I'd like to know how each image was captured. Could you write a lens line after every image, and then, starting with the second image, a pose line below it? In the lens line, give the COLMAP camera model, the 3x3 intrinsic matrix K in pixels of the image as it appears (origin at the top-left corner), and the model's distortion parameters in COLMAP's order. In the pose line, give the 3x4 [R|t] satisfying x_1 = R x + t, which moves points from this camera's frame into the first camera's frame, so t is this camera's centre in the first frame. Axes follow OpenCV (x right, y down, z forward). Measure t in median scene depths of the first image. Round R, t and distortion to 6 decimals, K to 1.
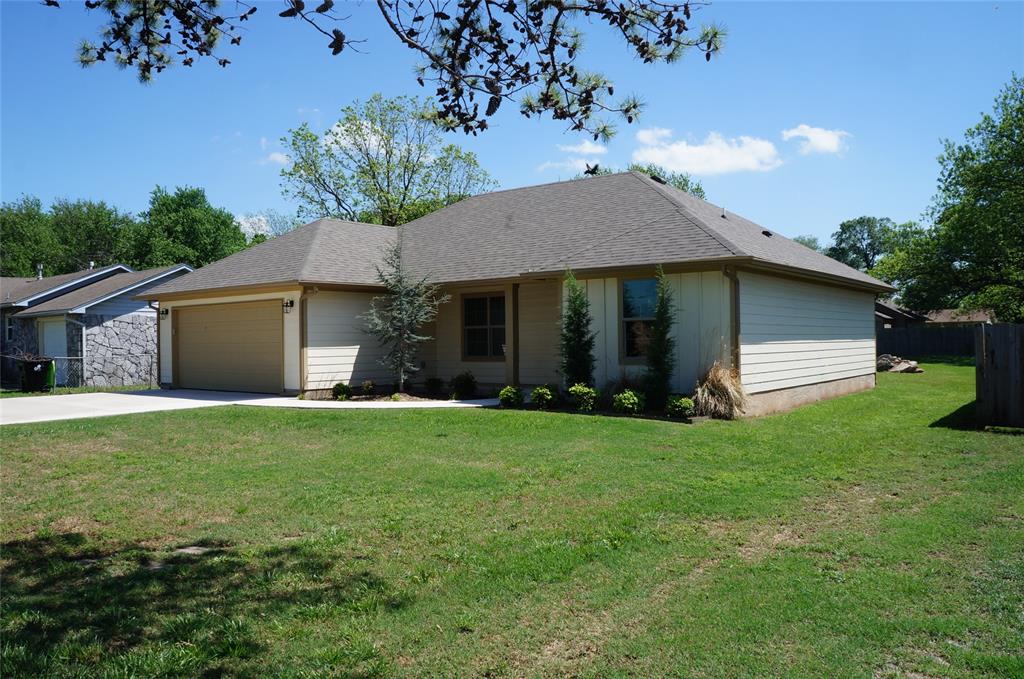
lens RADIAL K [[817.2, 0, 517.4], [0, 817.2, 343.0], [0, 0, 1]] dist [-0.120476, 0.029284]
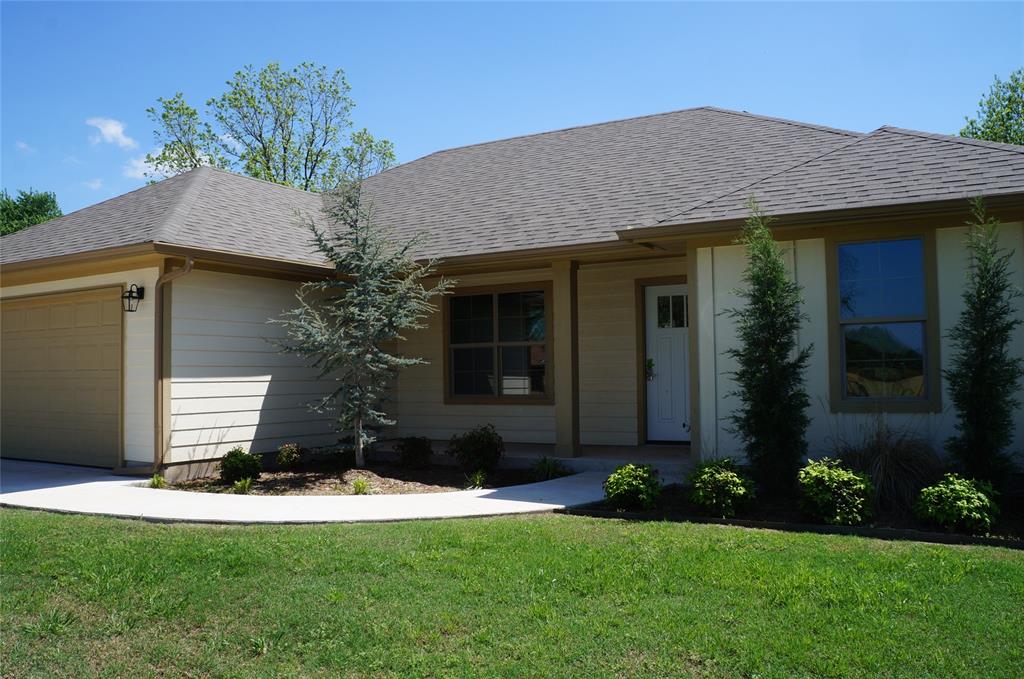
lens RADIAL K [[817.2, 0, 504.2], [0, 817.2, 336.7], [0, 0, 1]] dist [-0.120476, 0.029284]
pose [[0.991324, 0.006015, 0.131305, -0.117755], [0.000580, 0.998742, -0.050132, 0.004148], [-0.131441, 0.049773, 0.990074, 0.474329]]
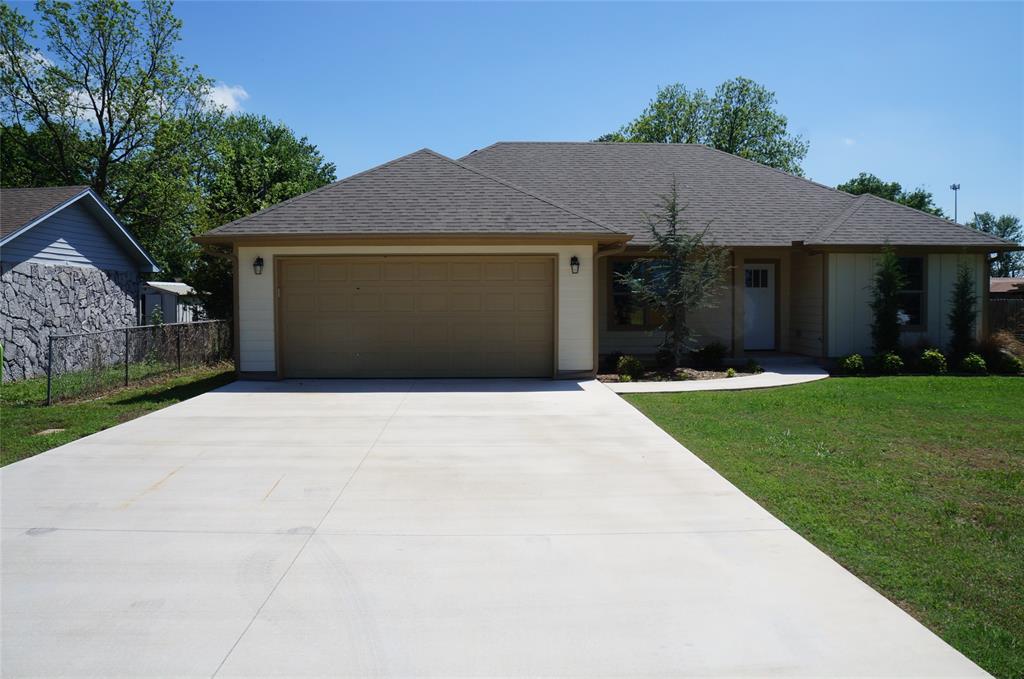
lens RADIAL K [[817.2, 0, 513.4], [0, 817.2, 340.4], [0, 0, 1]] dist [-0.120476, 0.029284]
pose [[0.769473, -0.019880, 0.638370, -0.839386], [-0.005006, 0.999297, 0.037154, -0.000402], [-0.638660, -0.031785, 0.768833, 0.420022]]
